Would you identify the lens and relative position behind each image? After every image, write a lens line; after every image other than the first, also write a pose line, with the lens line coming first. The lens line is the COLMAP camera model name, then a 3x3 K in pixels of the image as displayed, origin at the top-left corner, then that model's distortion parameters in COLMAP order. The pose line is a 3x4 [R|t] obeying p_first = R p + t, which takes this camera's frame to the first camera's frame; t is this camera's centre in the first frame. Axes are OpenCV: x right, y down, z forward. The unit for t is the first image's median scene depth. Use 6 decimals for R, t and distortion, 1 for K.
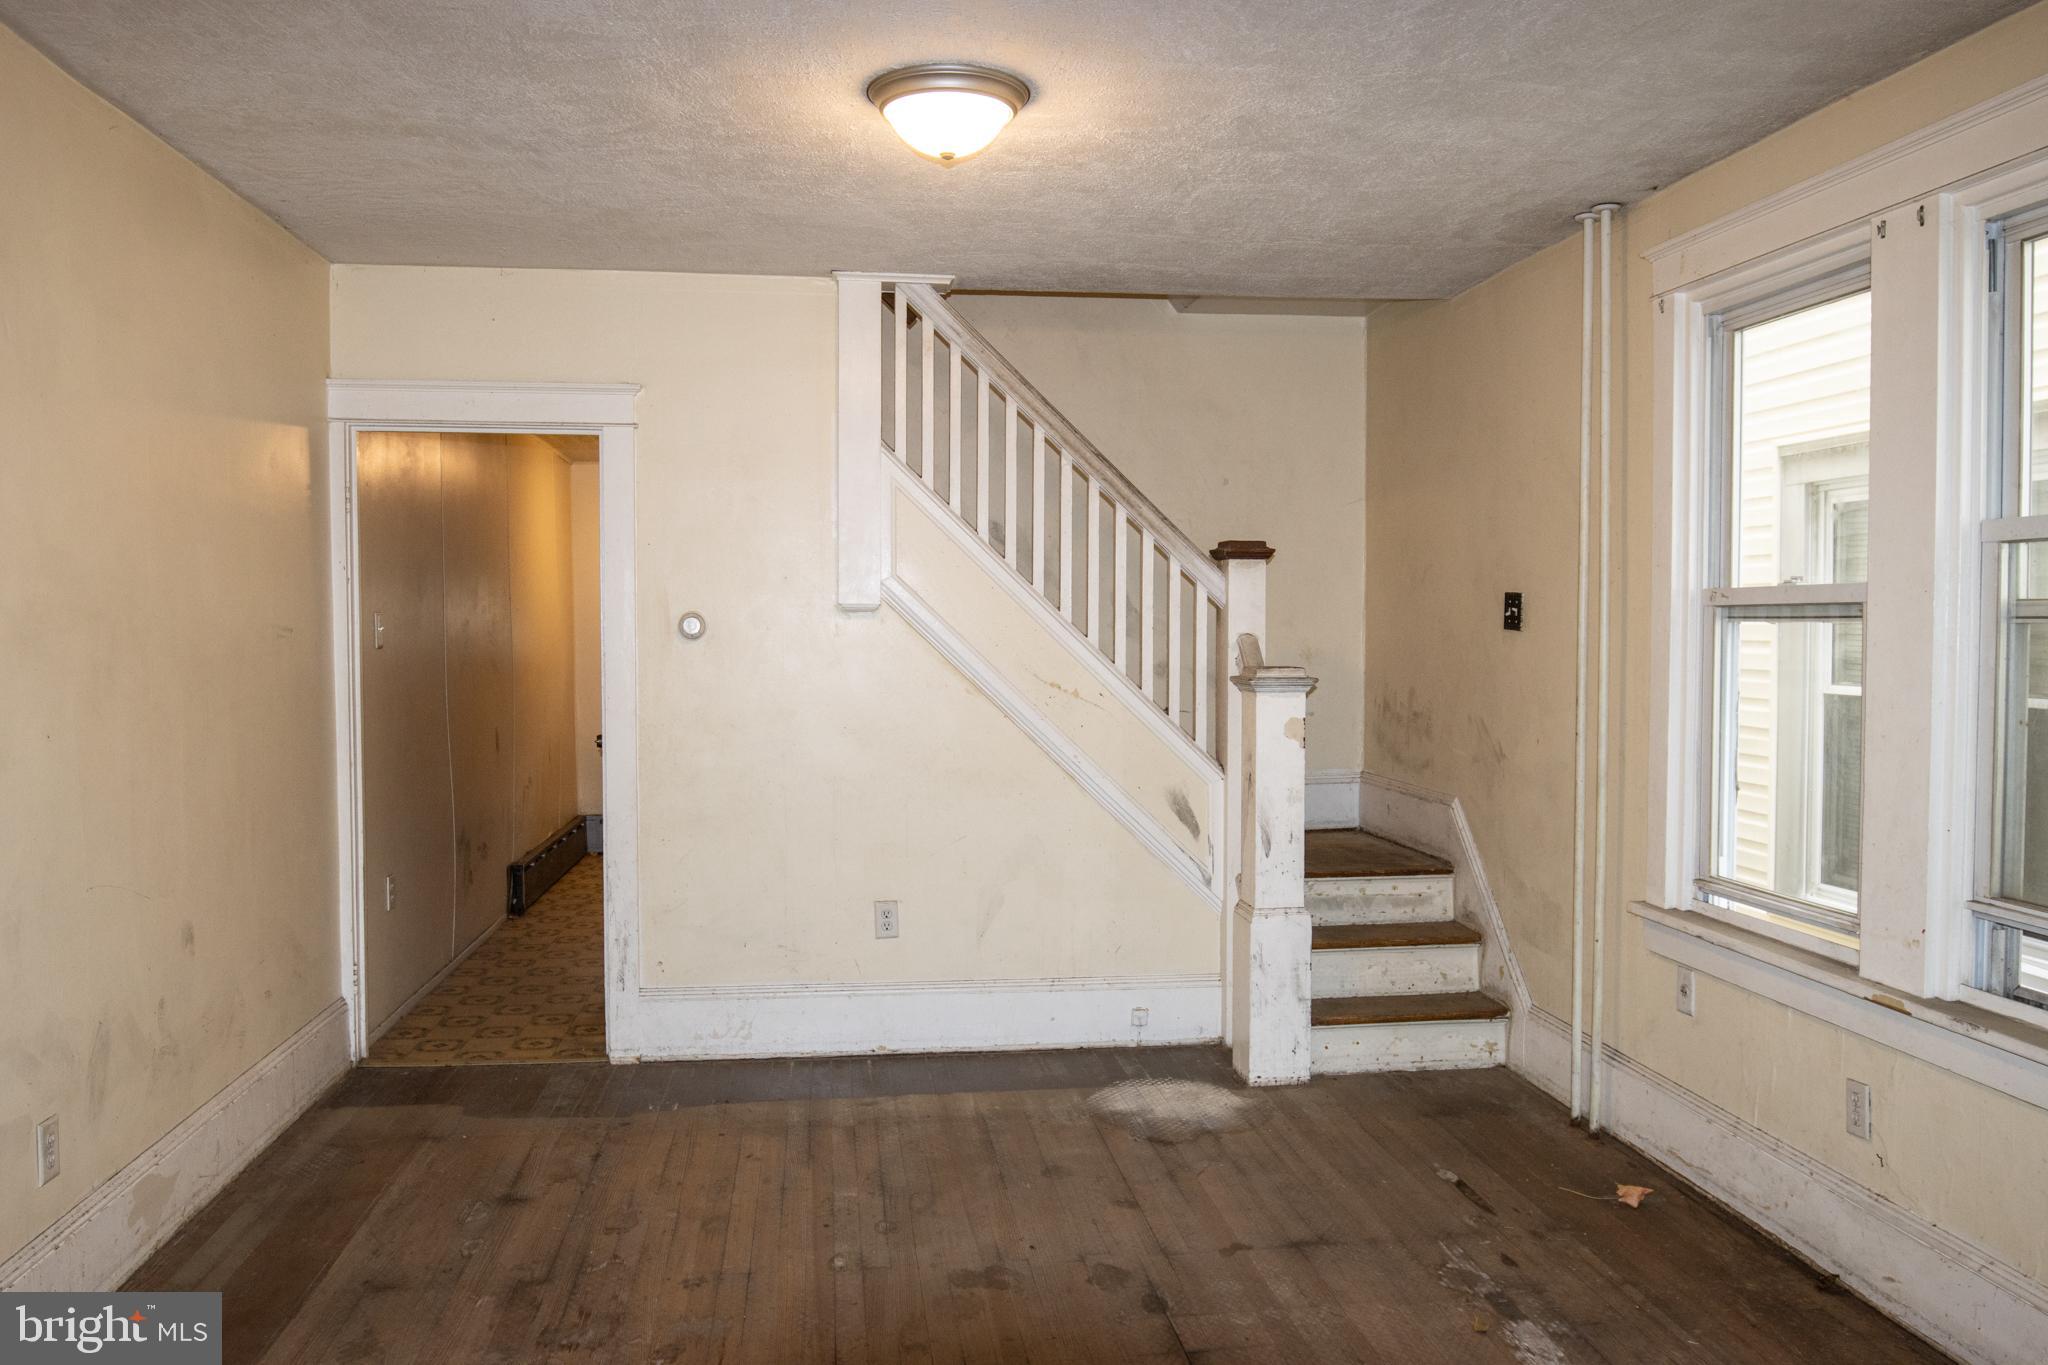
lens RADIAL K [[1520.4, 0, 1024.0], [0, 1520.4, 682.5], [0, 0, 1]] dist [-0.034386, 0.001780]
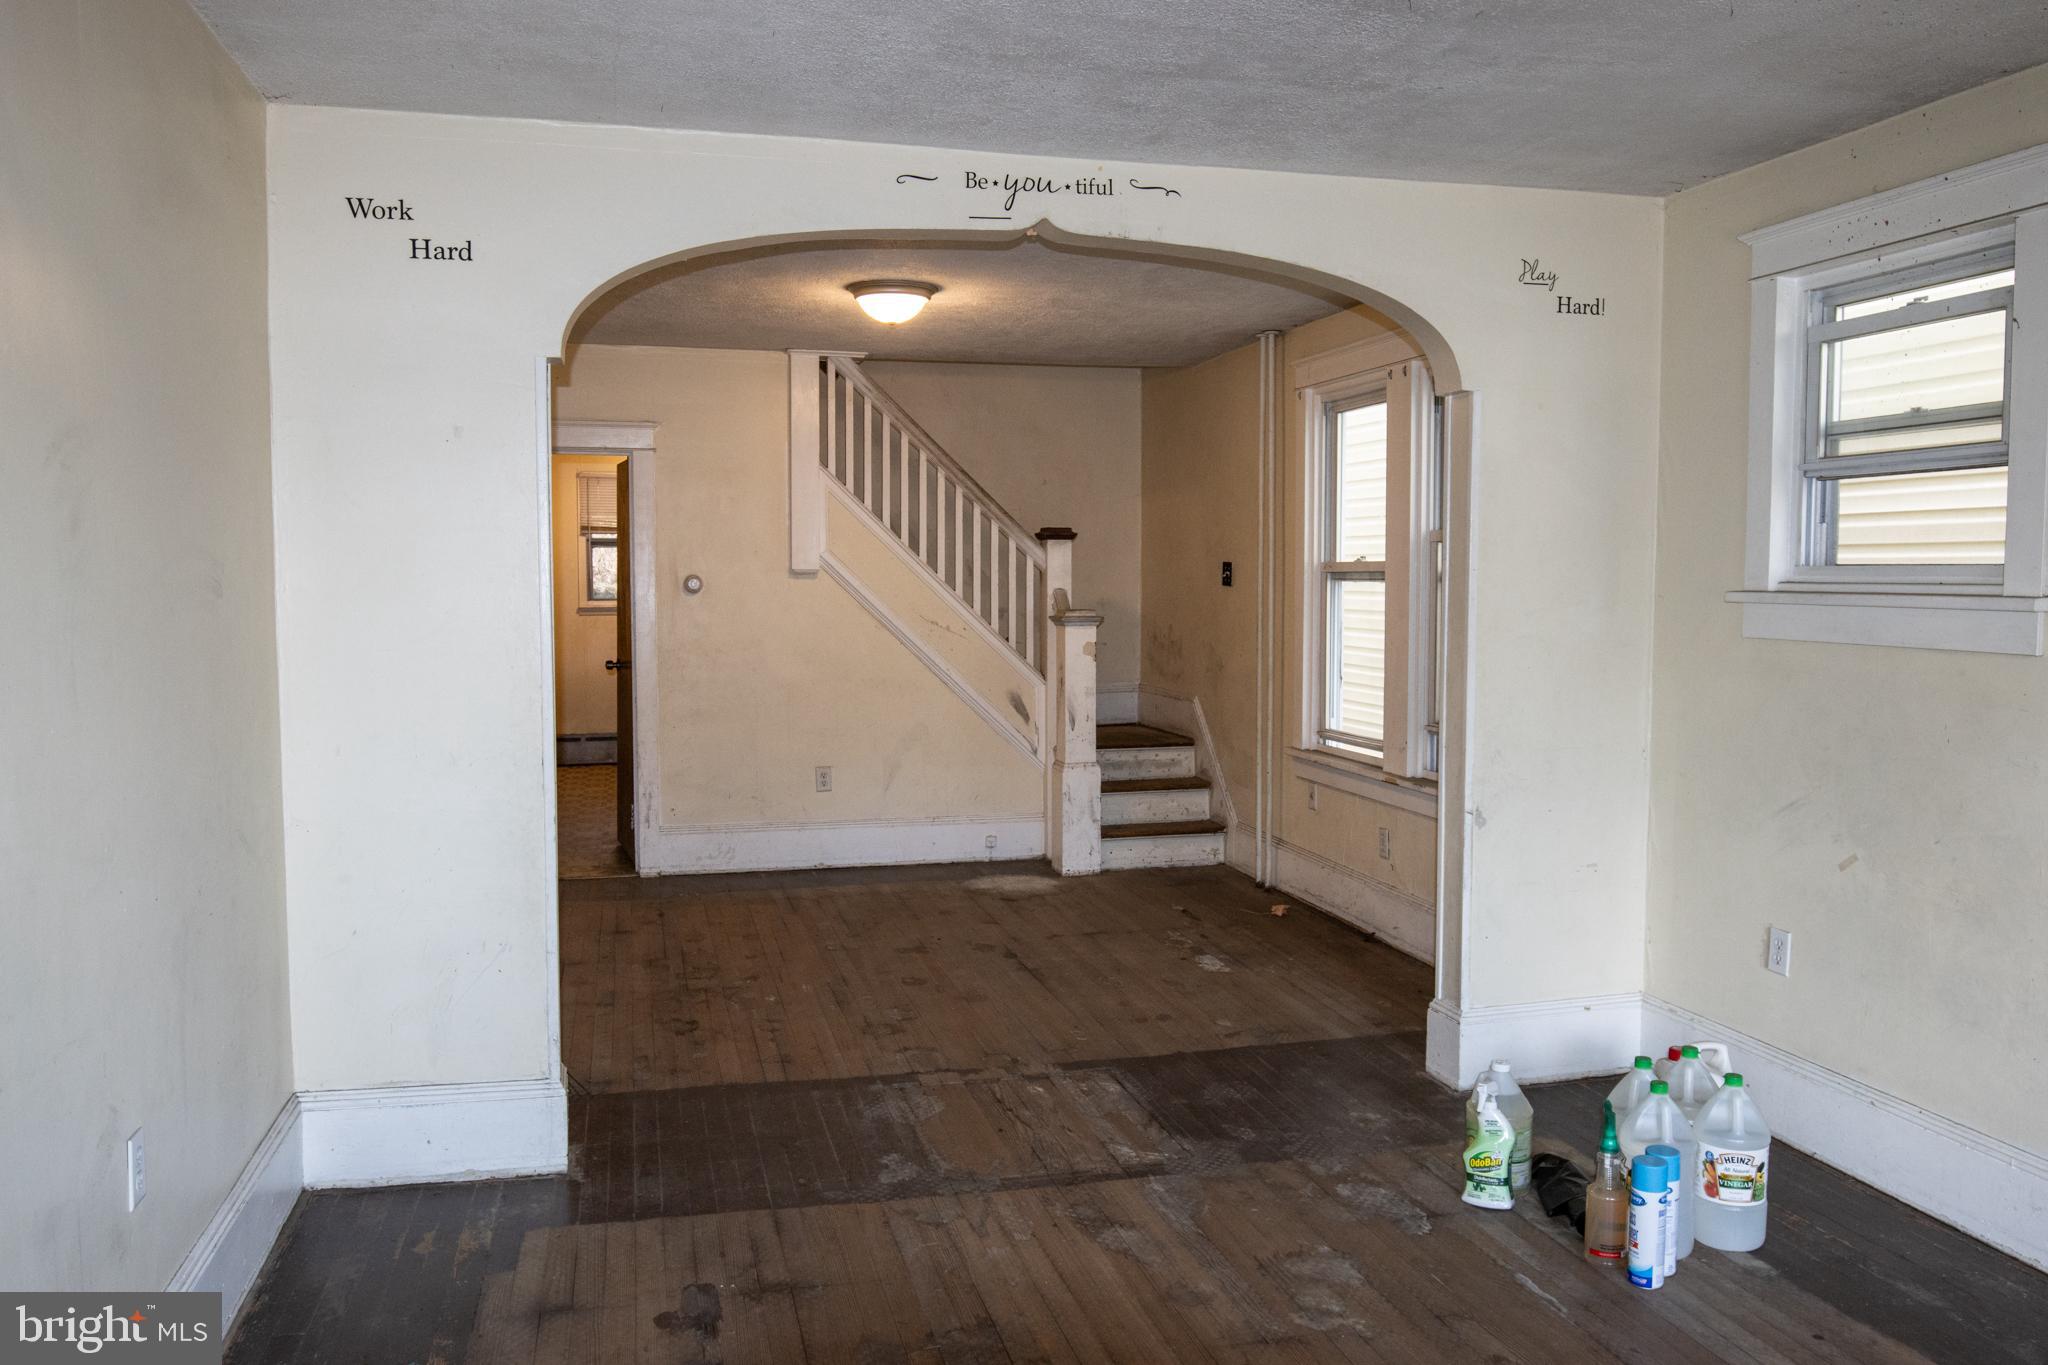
lens RADIAL K [[1520.4, 0, 1024.0], [0, 1520.4, 682.5], [0, 0, 1]] dist [-0.034386, 0.001780]
pose [[0.992981, -0.008975, 0.117932, -0.071673], [0.005311, 0.999494, 0.031350, 0.014675], [-0.118154, -0.030503, 0.992527, -0.529282]]
